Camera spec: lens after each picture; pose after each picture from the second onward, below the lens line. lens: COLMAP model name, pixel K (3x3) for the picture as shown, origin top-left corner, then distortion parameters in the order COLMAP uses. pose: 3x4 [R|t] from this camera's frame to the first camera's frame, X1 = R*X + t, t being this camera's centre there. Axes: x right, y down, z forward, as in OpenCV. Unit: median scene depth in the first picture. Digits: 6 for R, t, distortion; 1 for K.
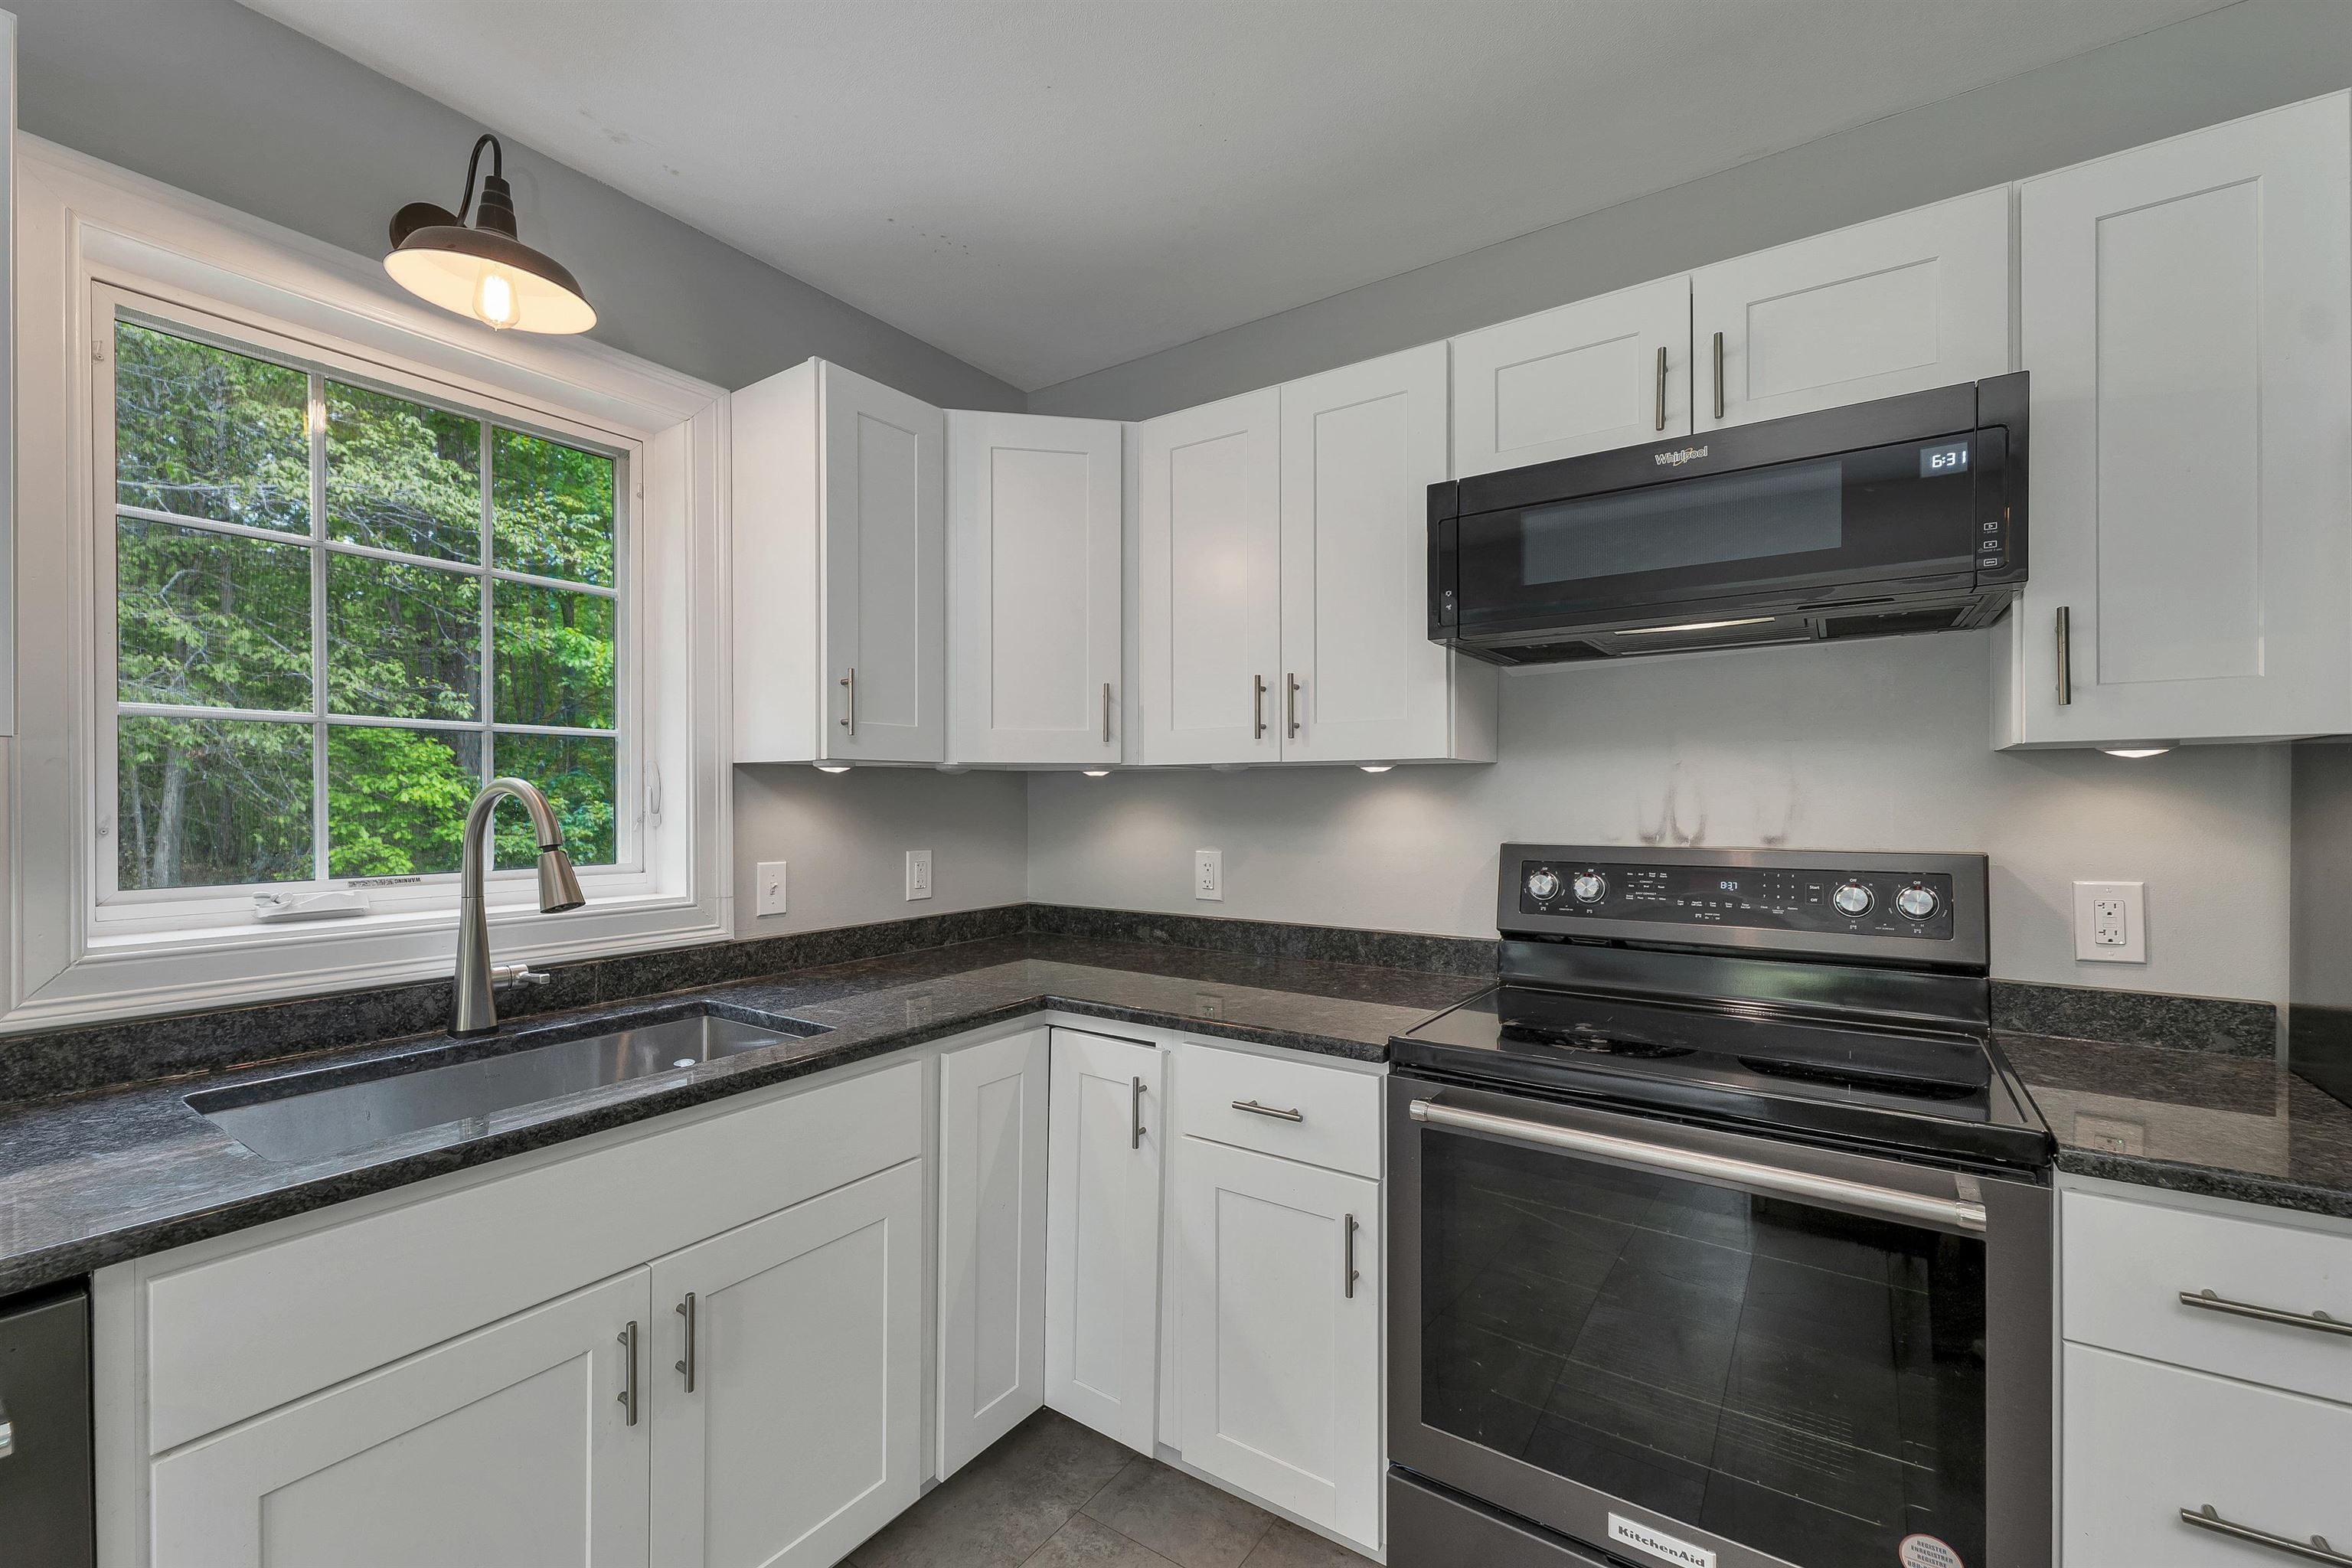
lens RADIAL K [[990.1, 0, 1167.6], [0, 990.1, 800.8], [0, 0, 1]] dist [0.001252, -0.000281]
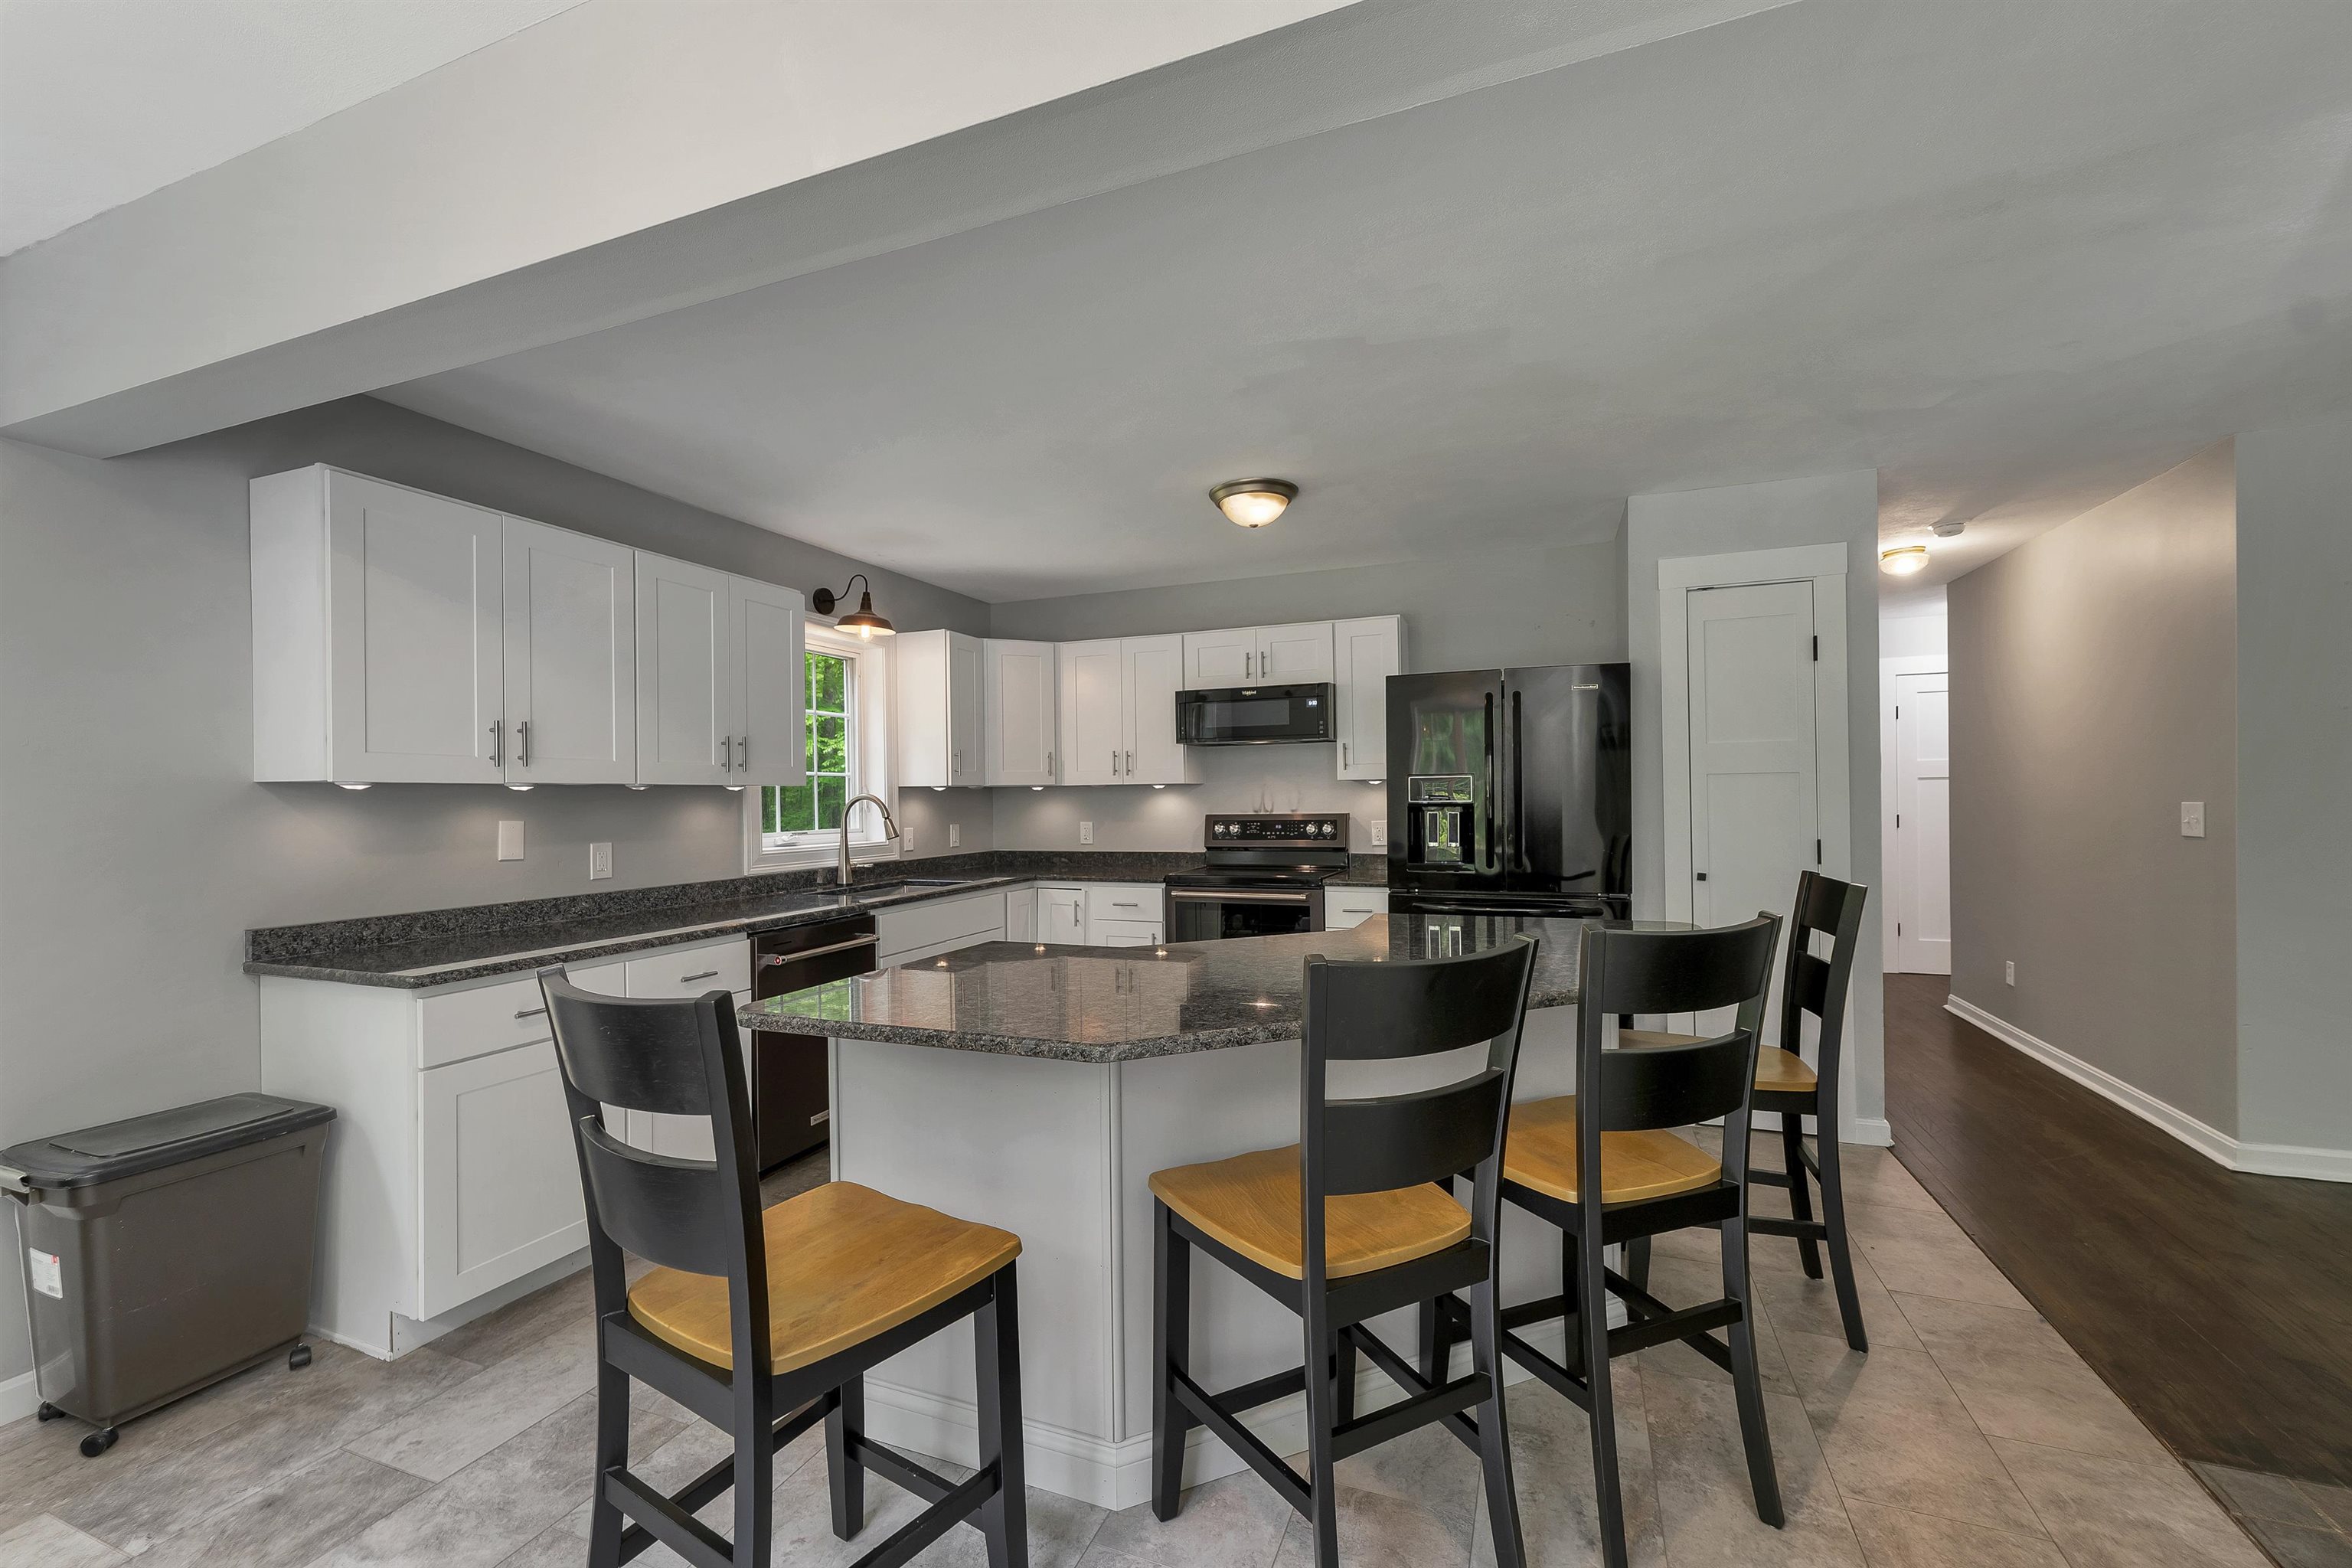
lens RADIAL K [[990.1, 0, 1169.8], [0, 990.1, 795.2], [0, 0, 1]] dist [0.001252, -0.000281]
pose [[0.974862, -0.010882, 0.222542, -0.360661], [0.012080, 0.999919, -0.004026, 0.001194], [-0.222480, 0.006613, 0.974915, -1.630026]]
